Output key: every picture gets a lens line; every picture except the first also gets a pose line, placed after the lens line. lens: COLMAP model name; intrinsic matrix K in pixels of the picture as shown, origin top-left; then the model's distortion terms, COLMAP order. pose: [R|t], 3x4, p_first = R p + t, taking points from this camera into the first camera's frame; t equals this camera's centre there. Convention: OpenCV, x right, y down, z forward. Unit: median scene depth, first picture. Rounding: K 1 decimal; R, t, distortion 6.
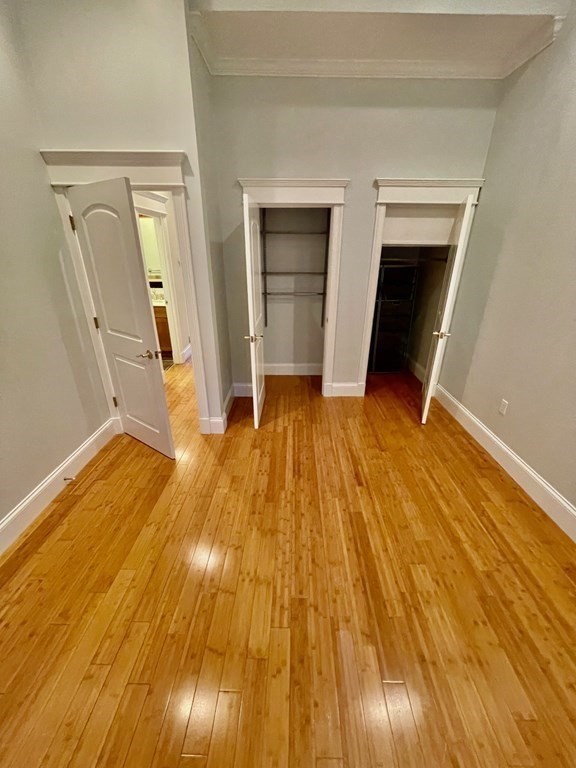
lens RADIAL K [[312.6, 0, 289.1], [0, 312.6, 381.2], [0, 0, 1]] dist [-0.004230, 0.001362]
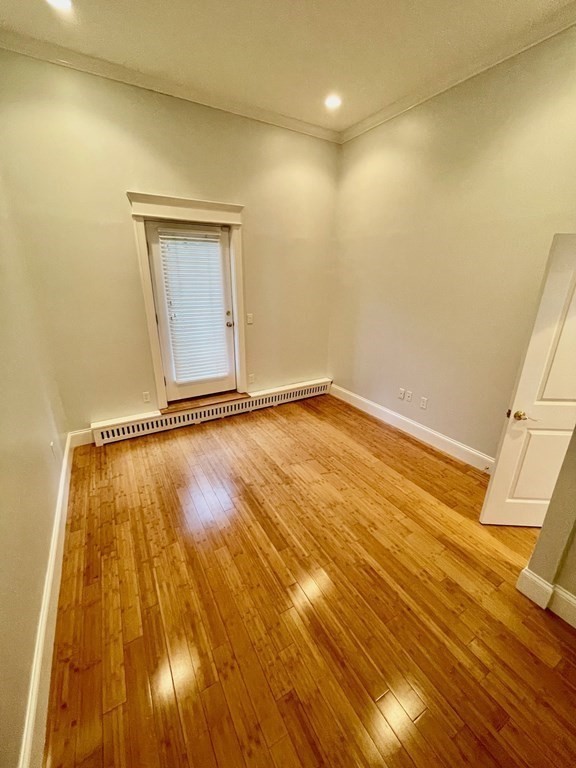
lens RADIAL K [[312.6, 0, 292.5], [0, 312.6, 388.1], [0, 0, 1]] dist [-0.004230, 0.001362]
pose [[-0.850991, 0.166146, -0.498206, 0.628040], [-0.218041, 0.751244, 0.622970, -0.634752], [0.477778, 0.638771, -0.603075, 1.337992]]
